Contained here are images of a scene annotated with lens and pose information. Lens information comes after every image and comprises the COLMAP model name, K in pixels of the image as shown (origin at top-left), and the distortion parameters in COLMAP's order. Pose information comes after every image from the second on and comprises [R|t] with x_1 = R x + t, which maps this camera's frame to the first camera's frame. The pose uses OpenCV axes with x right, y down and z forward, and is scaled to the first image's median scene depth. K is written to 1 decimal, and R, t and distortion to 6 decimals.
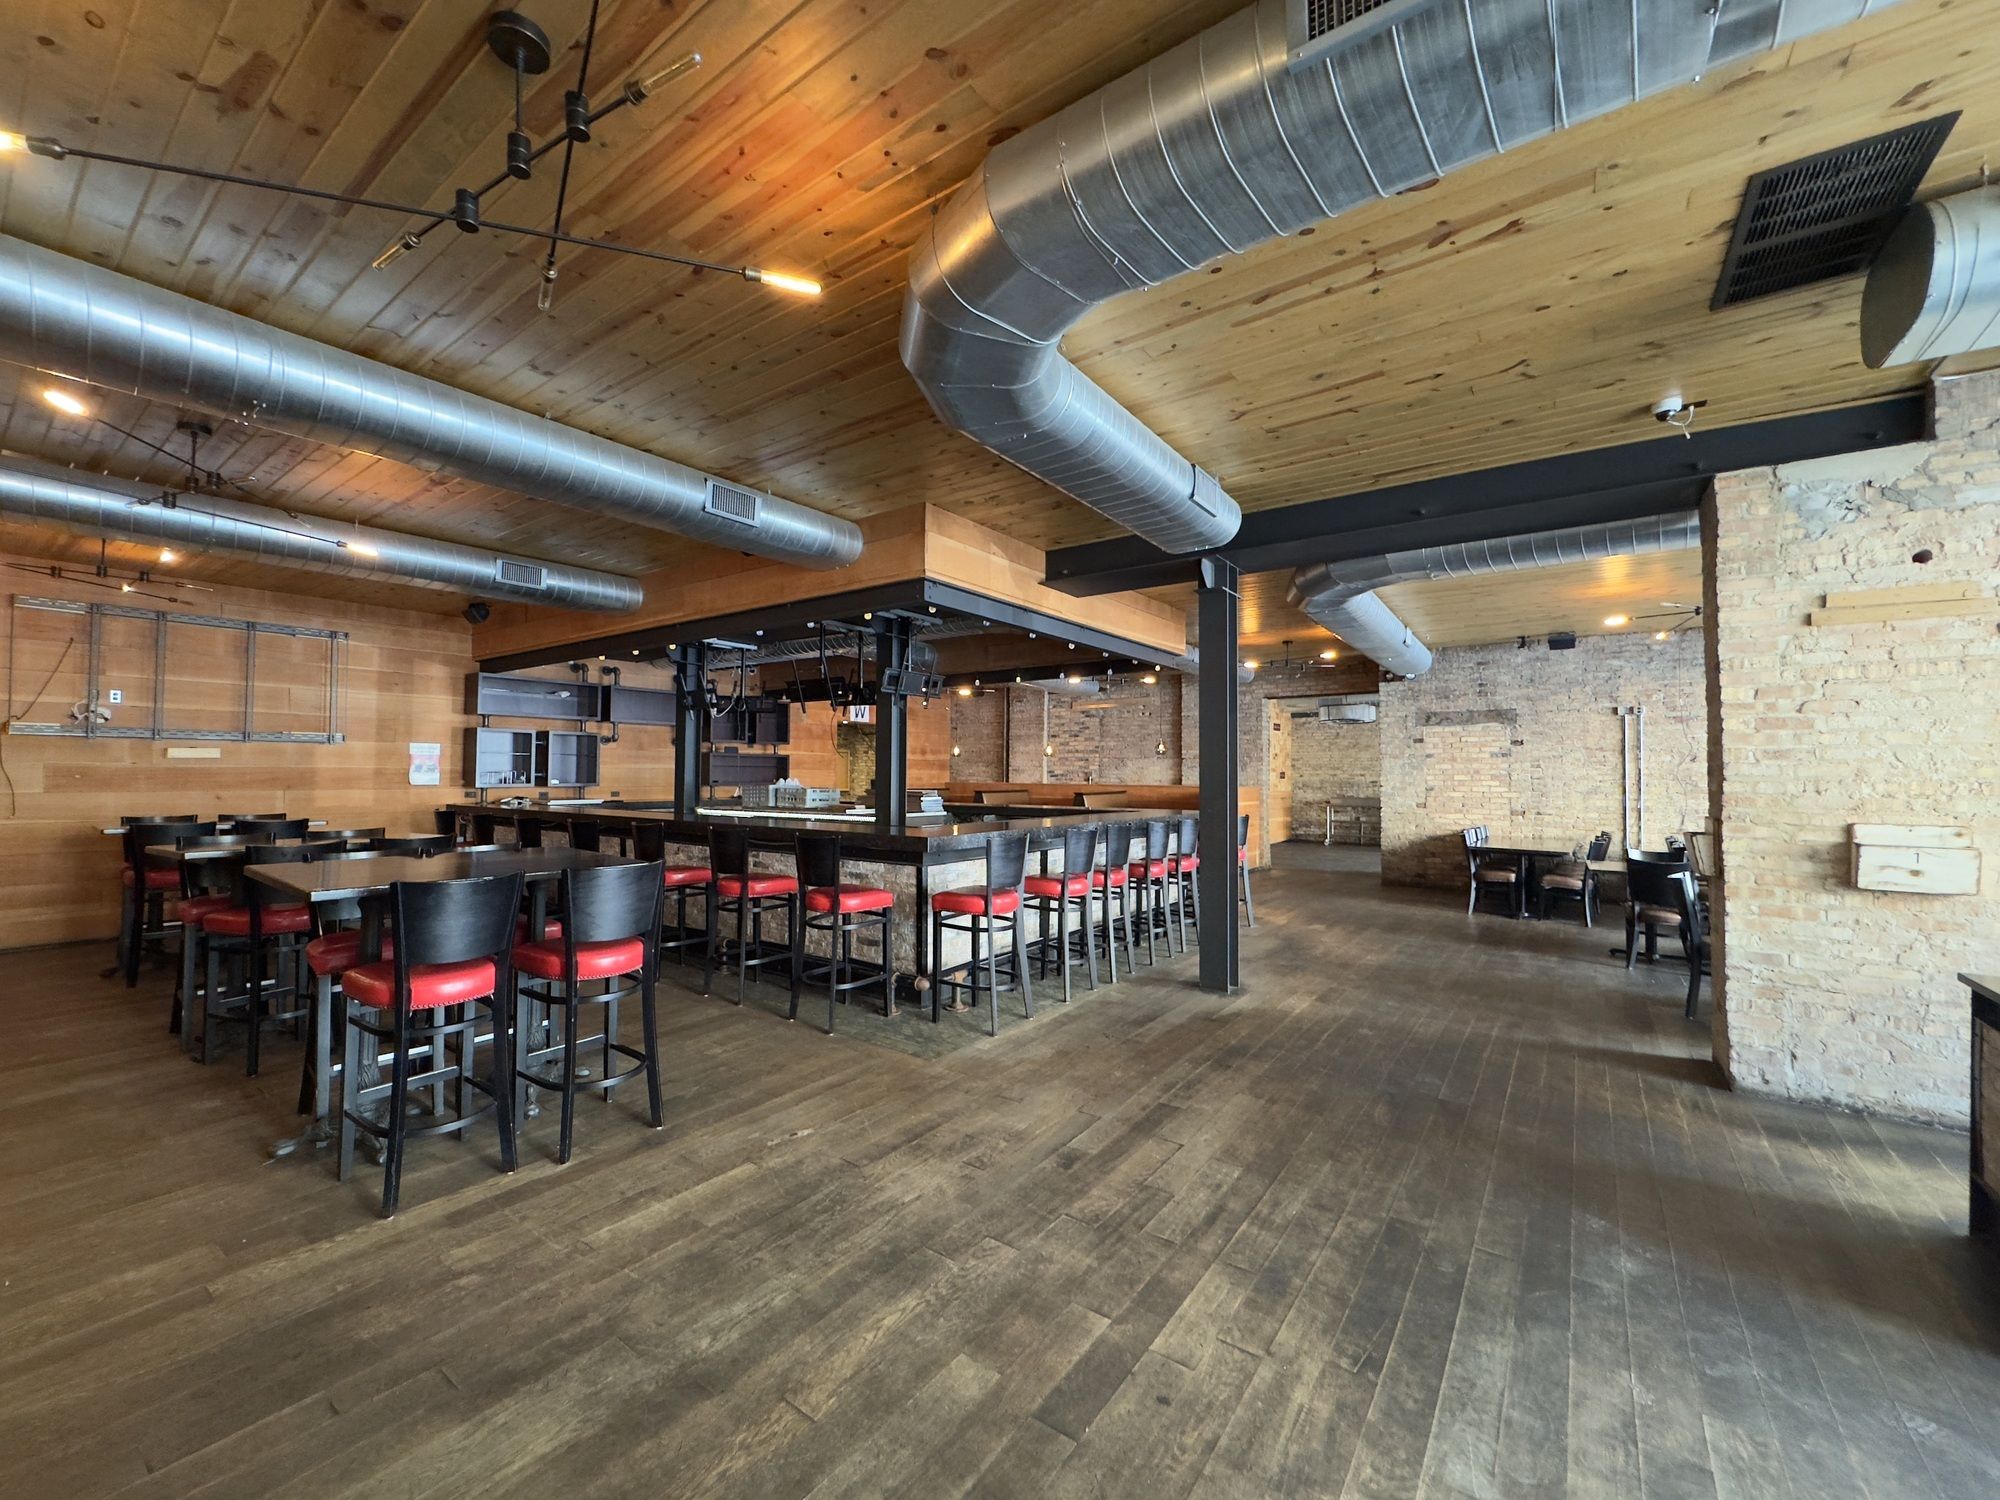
lens RADIAL K [[803.8, 0, 1003.3], [0, 803.8, 748.8], [0, 0, 1]] dist [-0.004118, 0.000756]
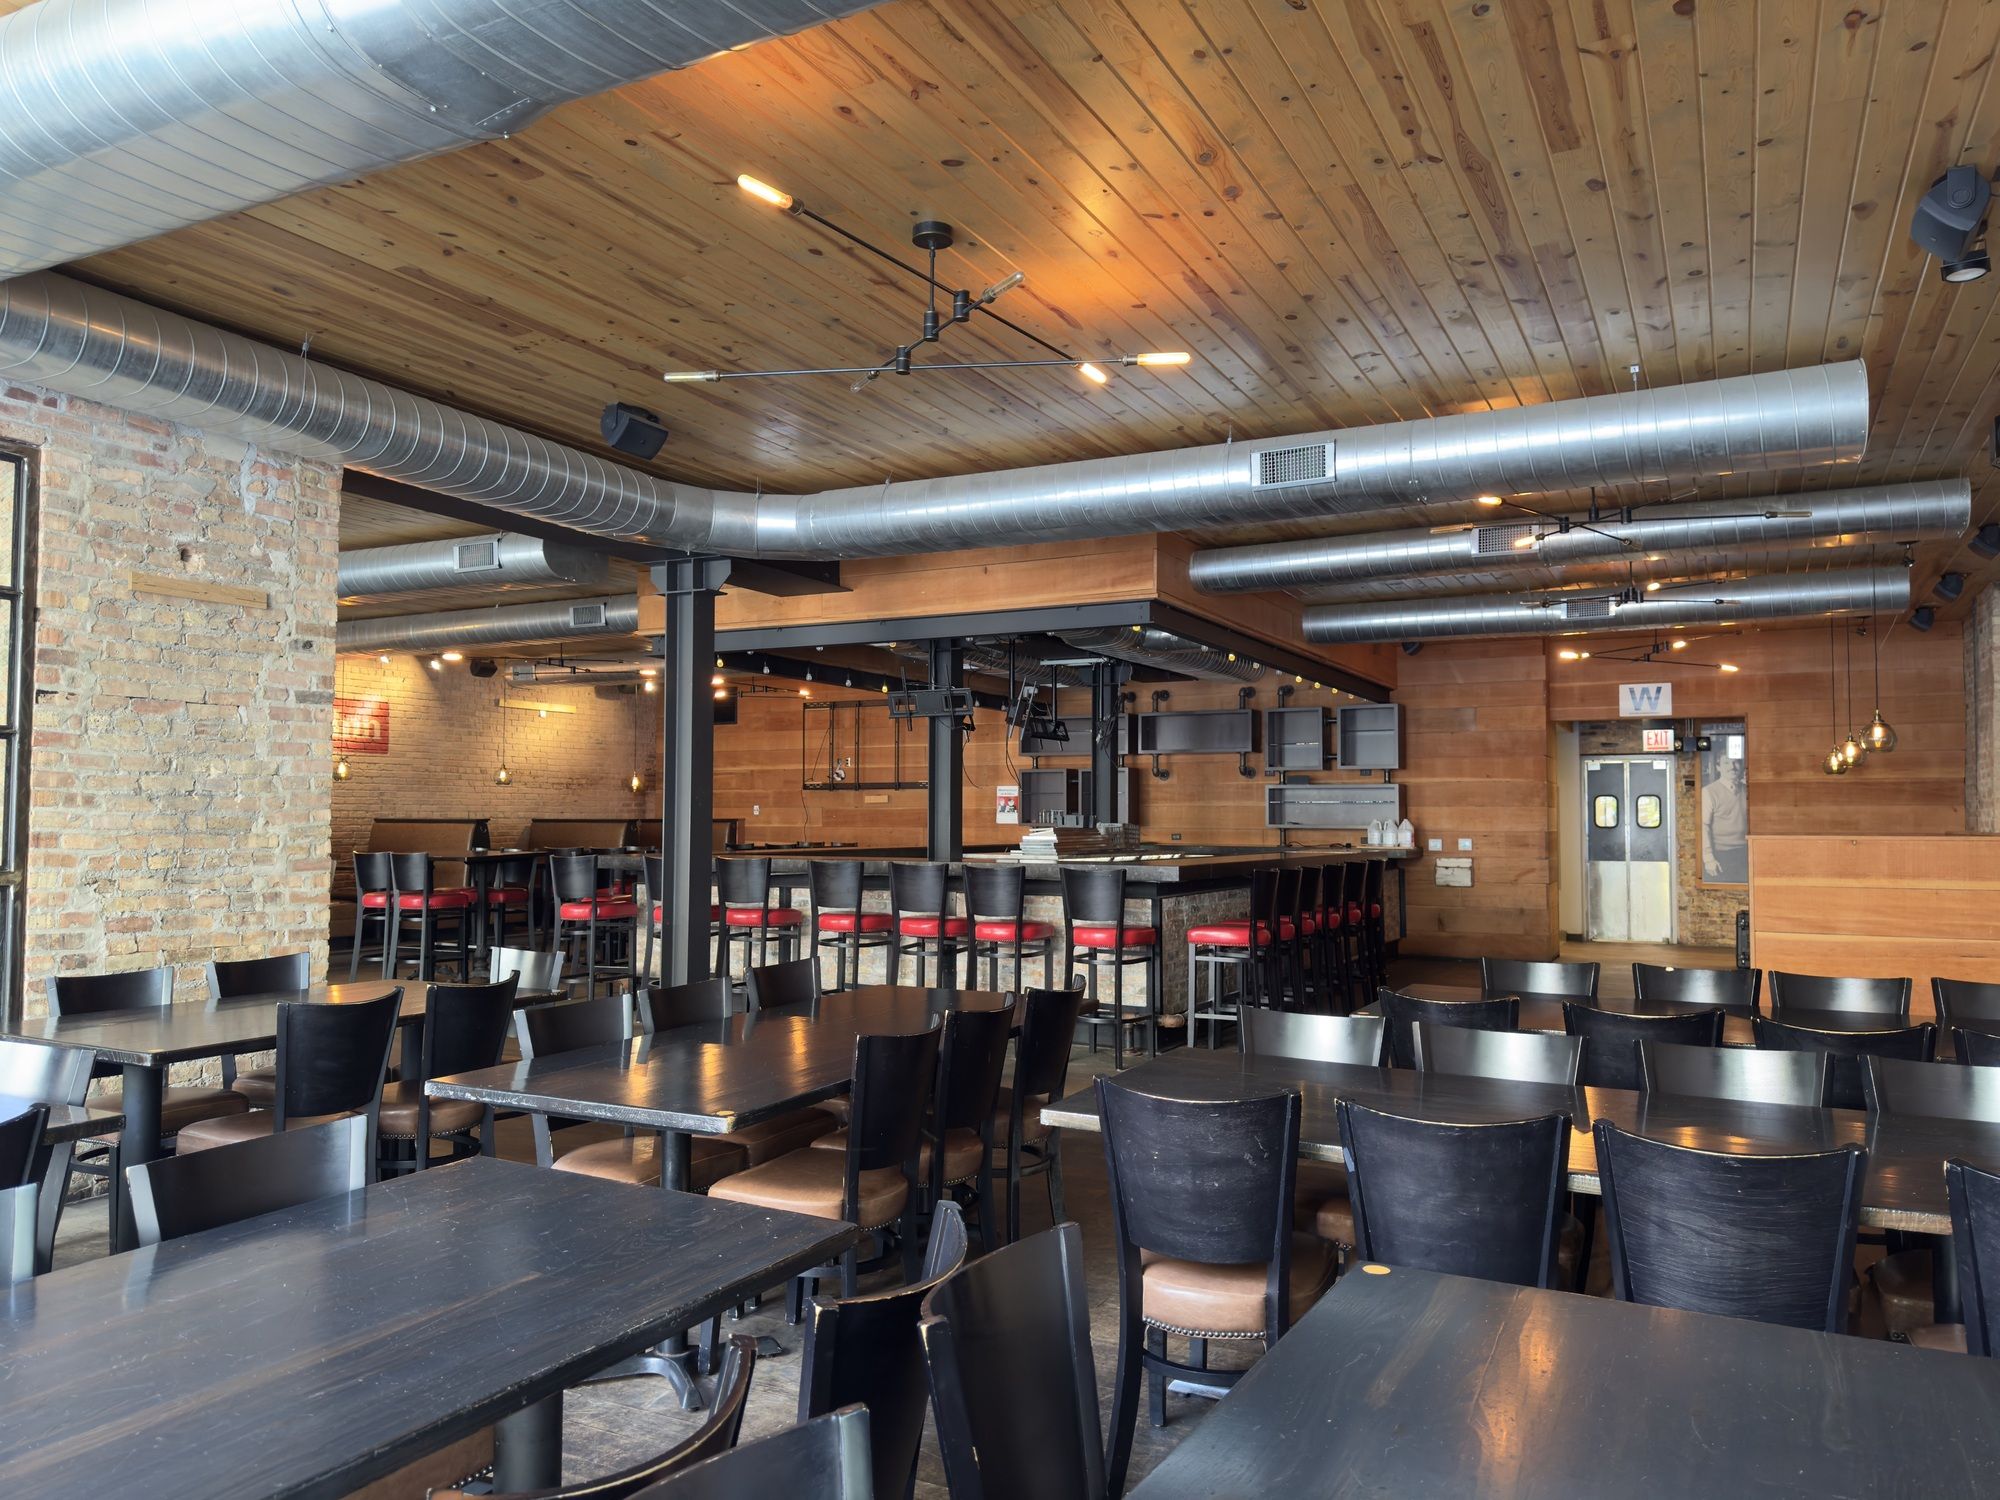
lens RADIAL K [[1418.1, 0, 999.2], [0, 1418.1, 761.9], [0, 0, 1]] dist [0.053669, -0.048254]
pose [[0.145122, -0.046831, -0.988305, 1.433214], [0.029225, 0.998646, -0.043029, 0.051895], [0.988982, -0.022639, 0.146294, 0.861131]]
